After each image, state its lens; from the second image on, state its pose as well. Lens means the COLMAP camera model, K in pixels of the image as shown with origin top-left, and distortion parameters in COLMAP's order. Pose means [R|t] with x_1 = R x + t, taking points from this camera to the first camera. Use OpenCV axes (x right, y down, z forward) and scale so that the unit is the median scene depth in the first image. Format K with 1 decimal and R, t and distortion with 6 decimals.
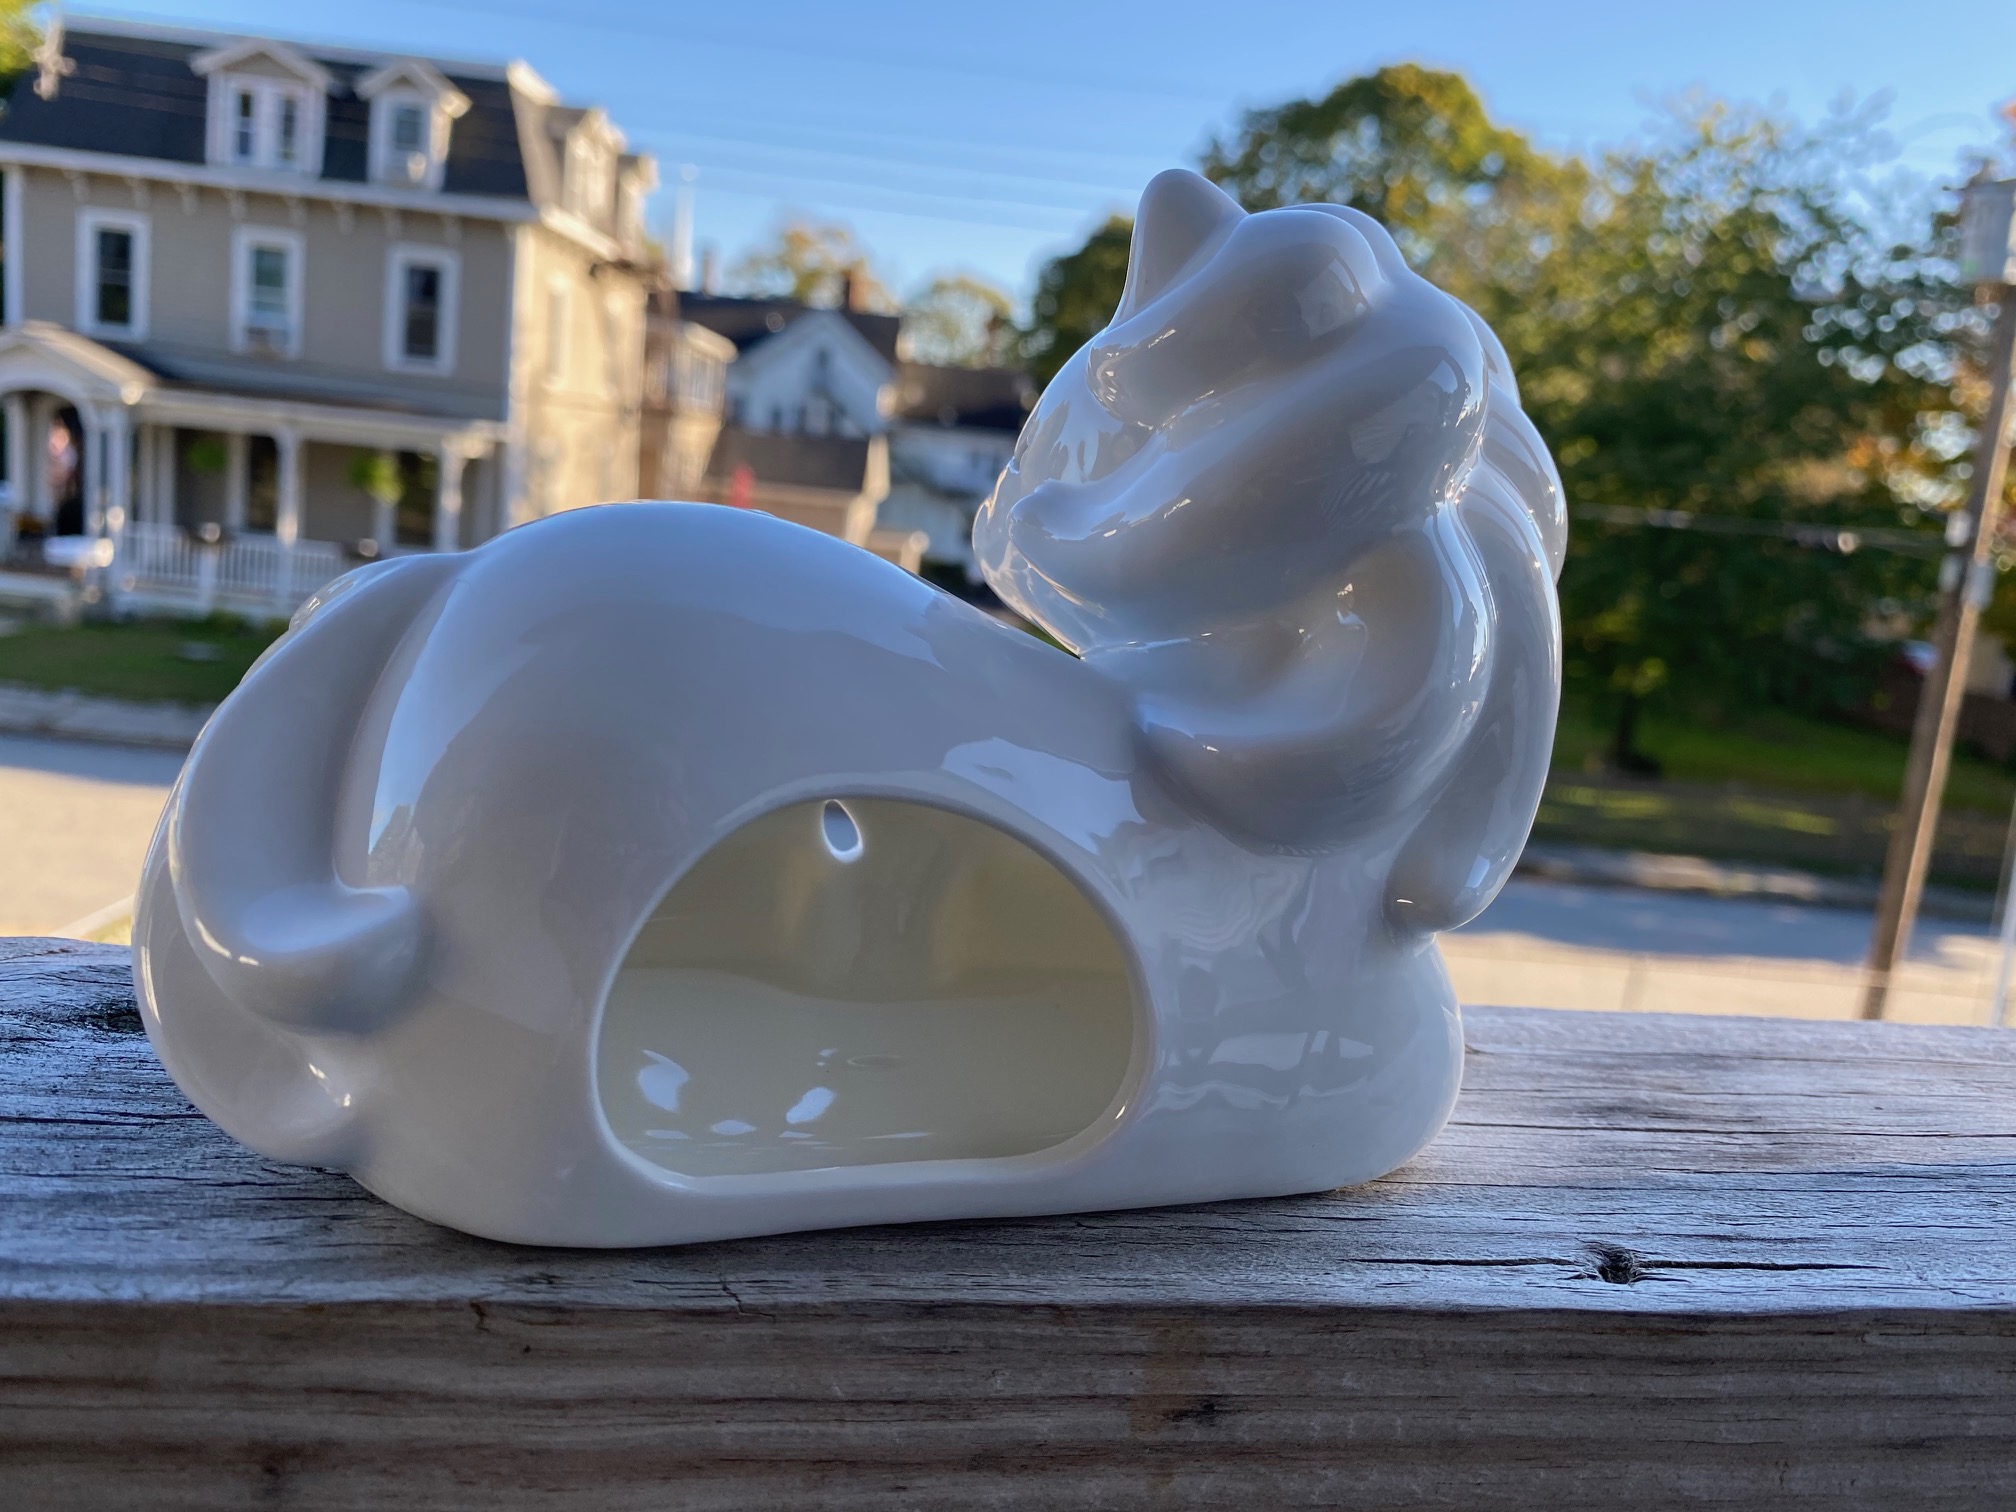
lens RADIAL K [[1542.5, 0, 1008.0], [0, 1542.5, 756.0], [0, 0, 1]] dist [0.001852, 0.003872]
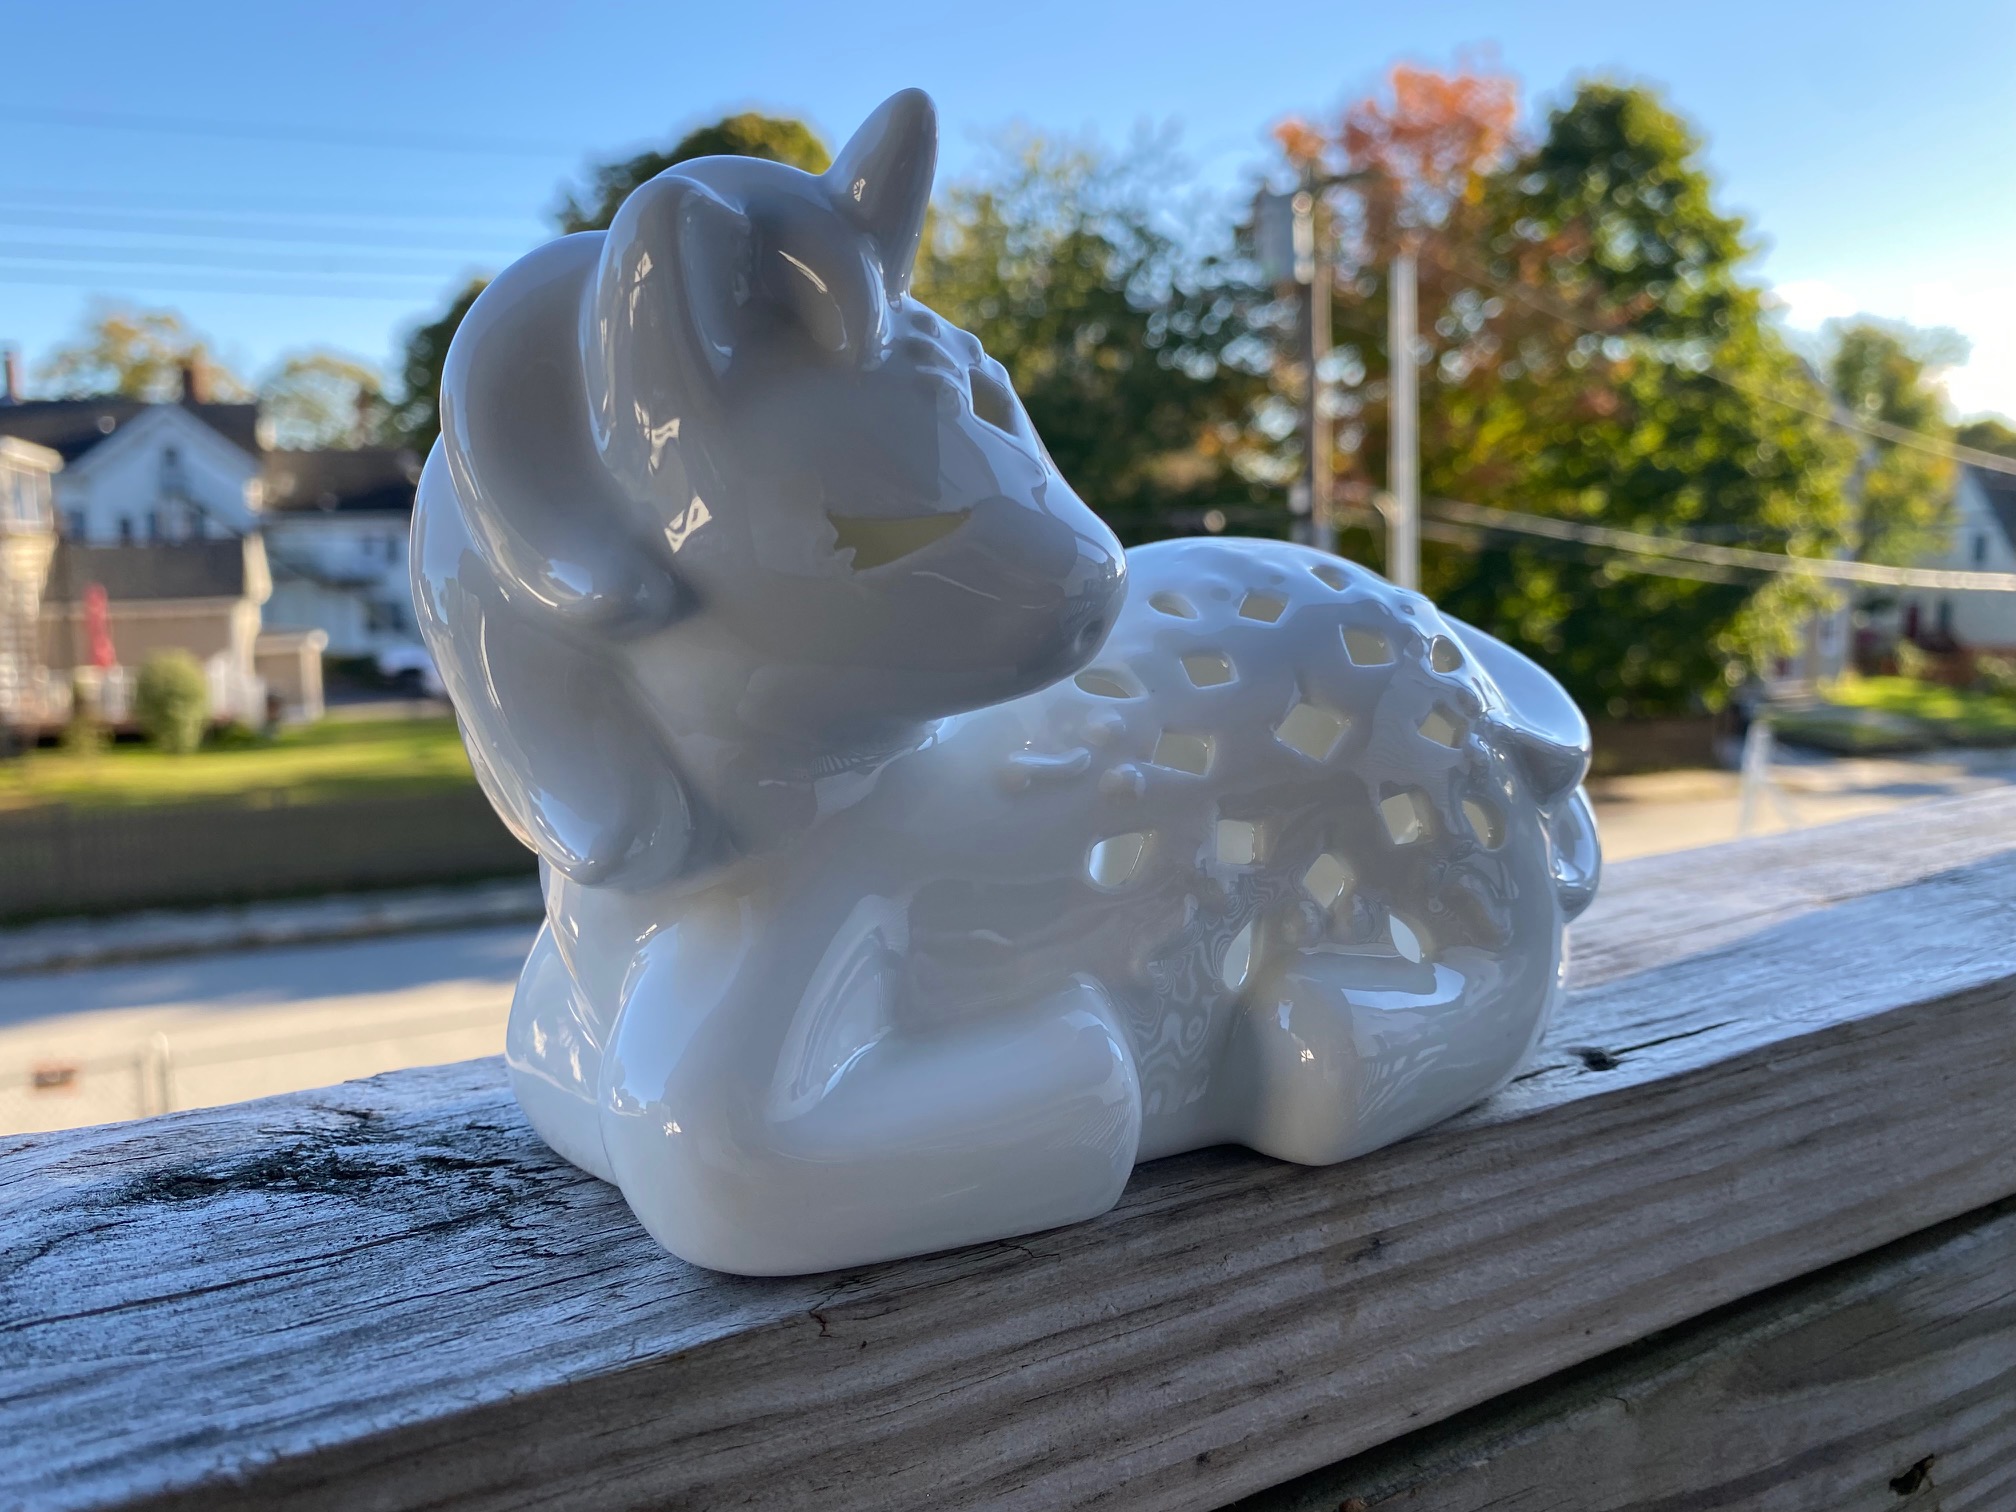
lens RADIAL K [[1542.5, 0, 1008.0], [0, 1542.5, 756.0], [0, 0, 1]] dist [0.001852, 0.003872]
pose [[0.933057, -0.167671, 0.318263, -0.458944], [0.175616, 0.984451, 0.003783, 0.000727], [-0.313949, 0.052362, 0.947995, -0.051858]]
